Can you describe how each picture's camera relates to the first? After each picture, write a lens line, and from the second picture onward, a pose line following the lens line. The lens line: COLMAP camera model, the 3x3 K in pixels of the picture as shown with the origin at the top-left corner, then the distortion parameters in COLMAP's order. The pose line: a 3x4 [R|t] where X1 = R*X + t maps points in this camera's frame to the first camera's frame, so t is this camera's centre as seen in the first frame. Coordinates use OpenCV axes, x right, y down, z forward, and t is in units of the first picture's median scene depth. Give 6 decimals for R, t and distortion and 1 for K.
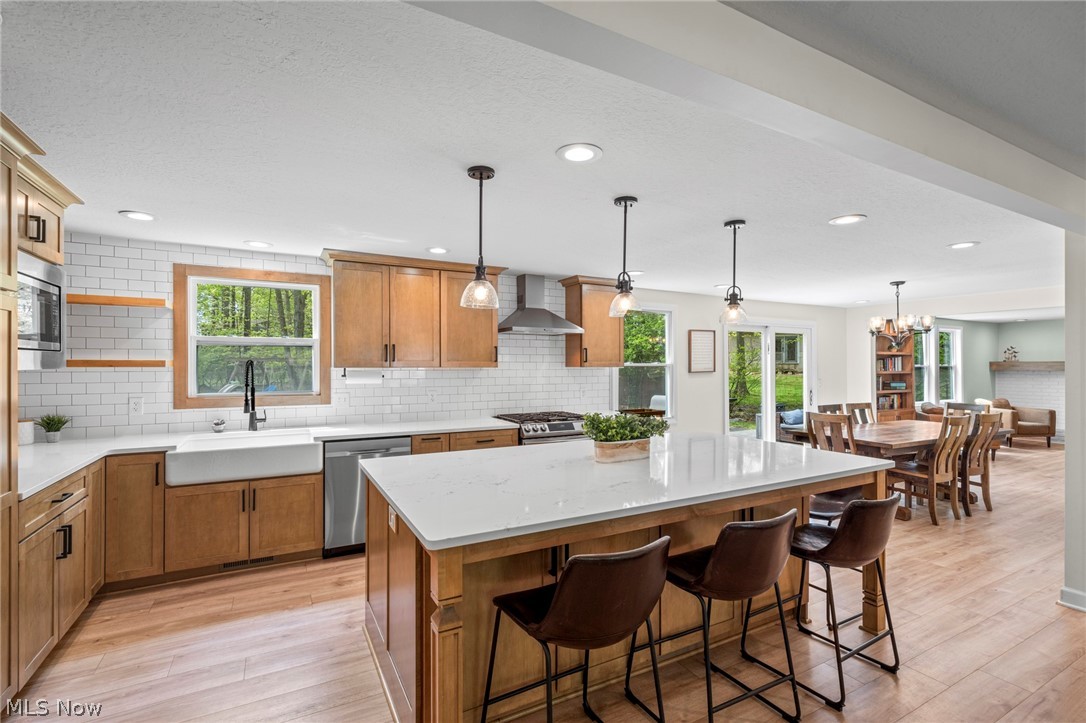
lens RADIAL K [[494.9, 0, 543.1], [0, 494.9, 365.6], [0, 0, 1]] dist [0.002406, 0.000438]
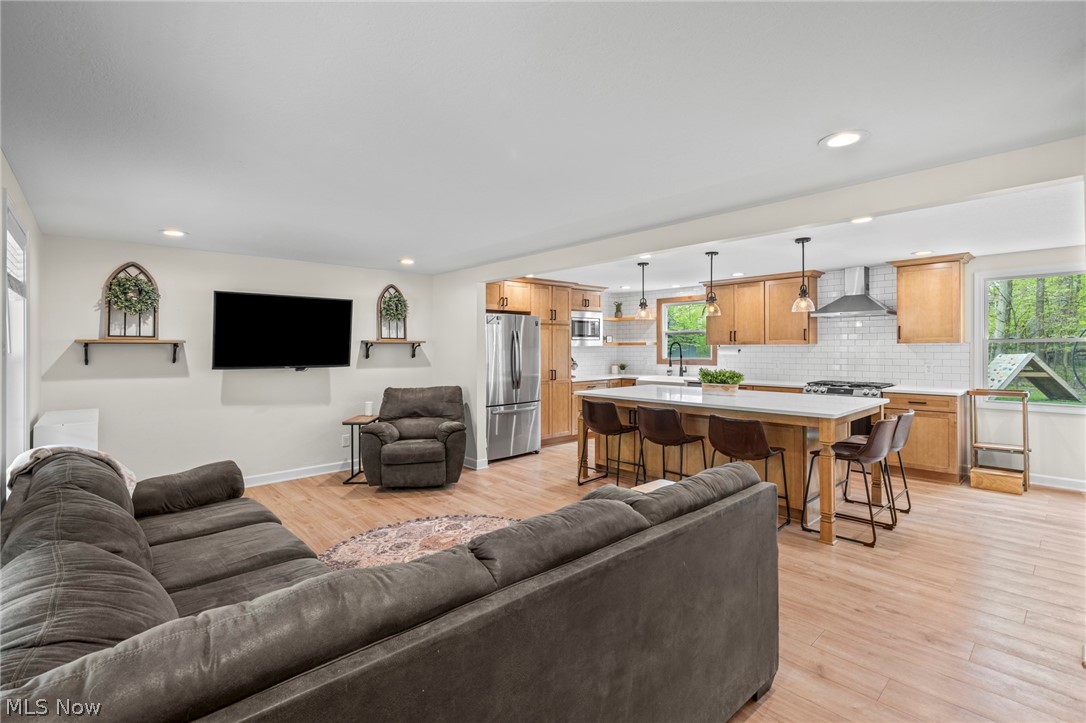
lens RADIAL K [[490.9, 0, 544.3], [0, 490.9, 346.7], [0, 0, 1]] dist [-0.000495, -0.000197]
pose [[0.242250, -0.003503, -0.970207, 0.953488], [0.005279, 0.999983, -0.002292, 0.008820], [0.970199, -0.004566, 0.242265, -0.022242]]
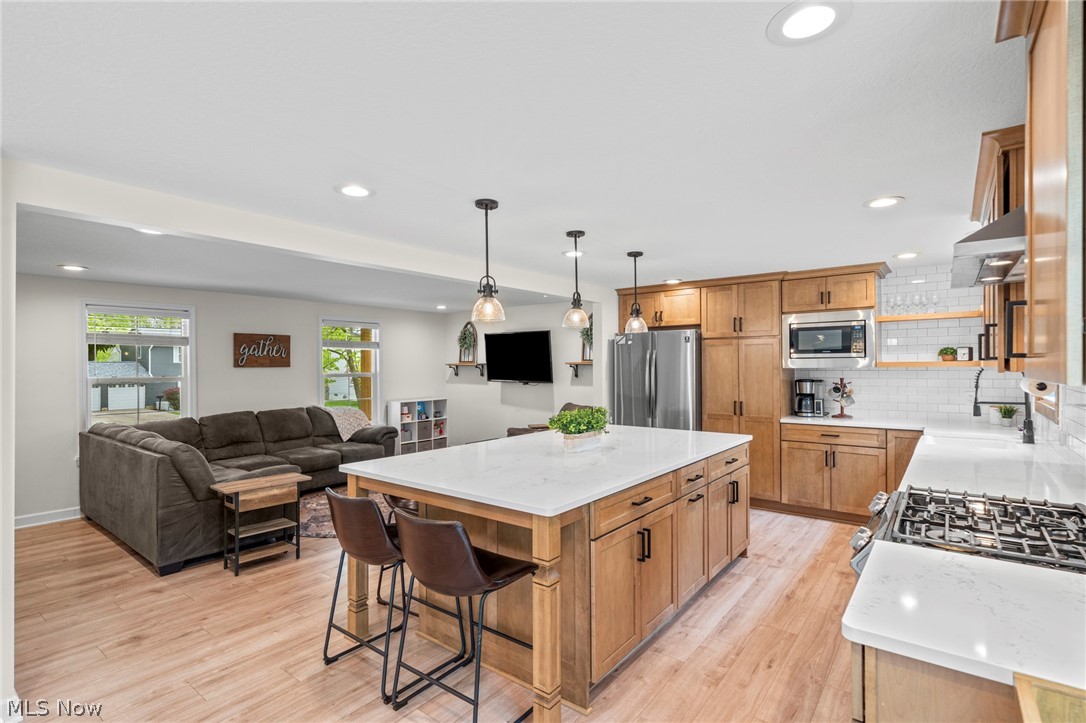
lens RADIAL K [[523.8, 0, 542.3], [0, 523.8, 366.8], [0, 0, 1]] dist [0.000404, 0.000388]
pose [[-0.914271, 0.005405, -0.405068, 0.409972], [0.004328, 0.999984, 0.003575, -0.003970], [0.405081, 0.001515, -0.914280, 1.148906]]
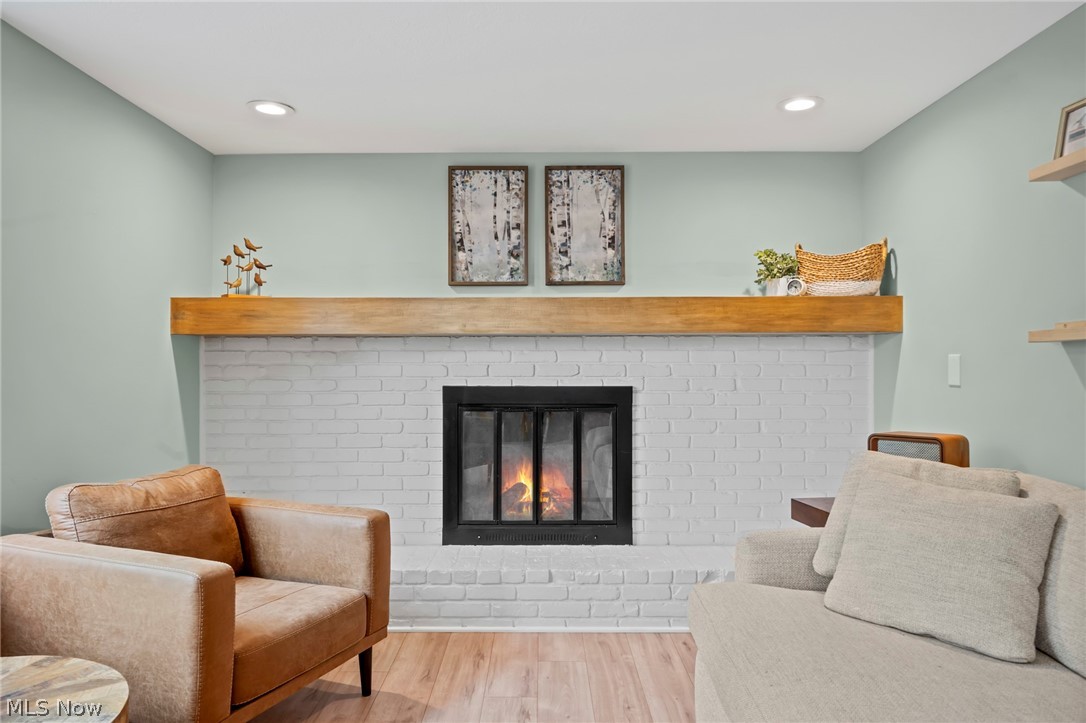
lens RADIAL K [[729.2, 0, 541.1], [0, 729.2, 363.2], [0, 0, 1]] dist [0.003868, 0.001437]
pose [[0.476319, 0.005026, 0.879258, 1.380867], [0.003444, 0.999965, -0.007582, 0.052162], [-0.879266, 0.006639, 0.476285, 1.388930]]
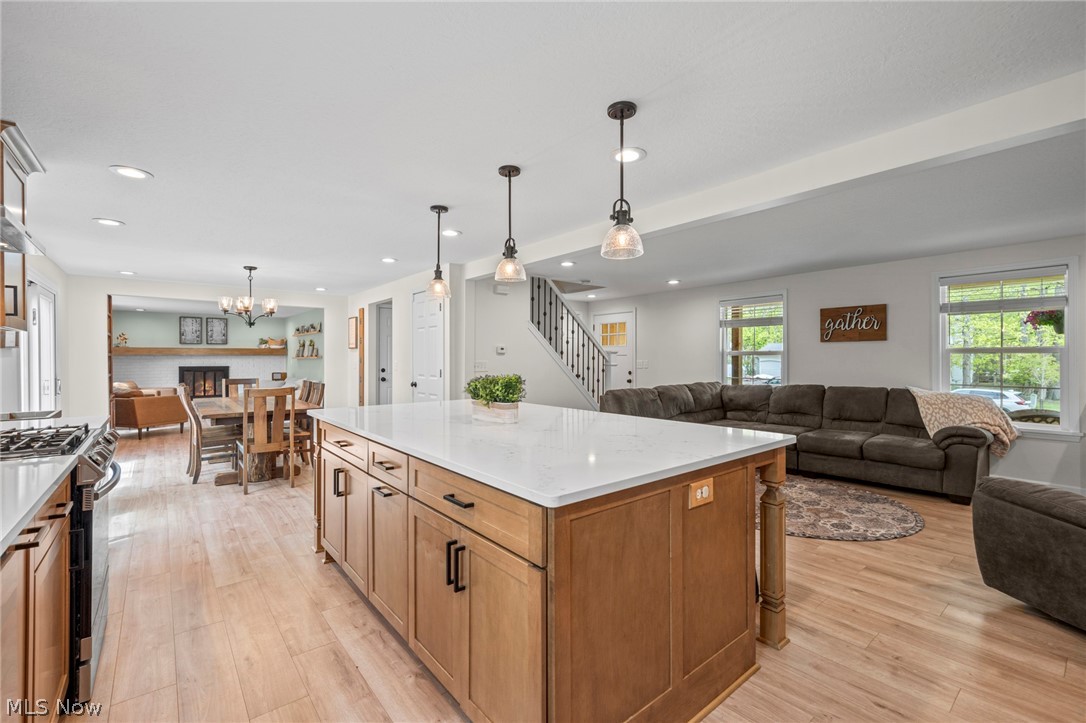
lens RADIAL K [[471.0, 0, 539.8], [0, 471.0, 357.6], [0, 0, 1]] dist [0.000308, 0.000057]
pose [[-0.183115, 0.000363, 0.983091, -0.440493], [0.003321, 0.999994, 0.000250, 0.034372], [-0.983086, 0.003311, -0.183115, 0.598763]]
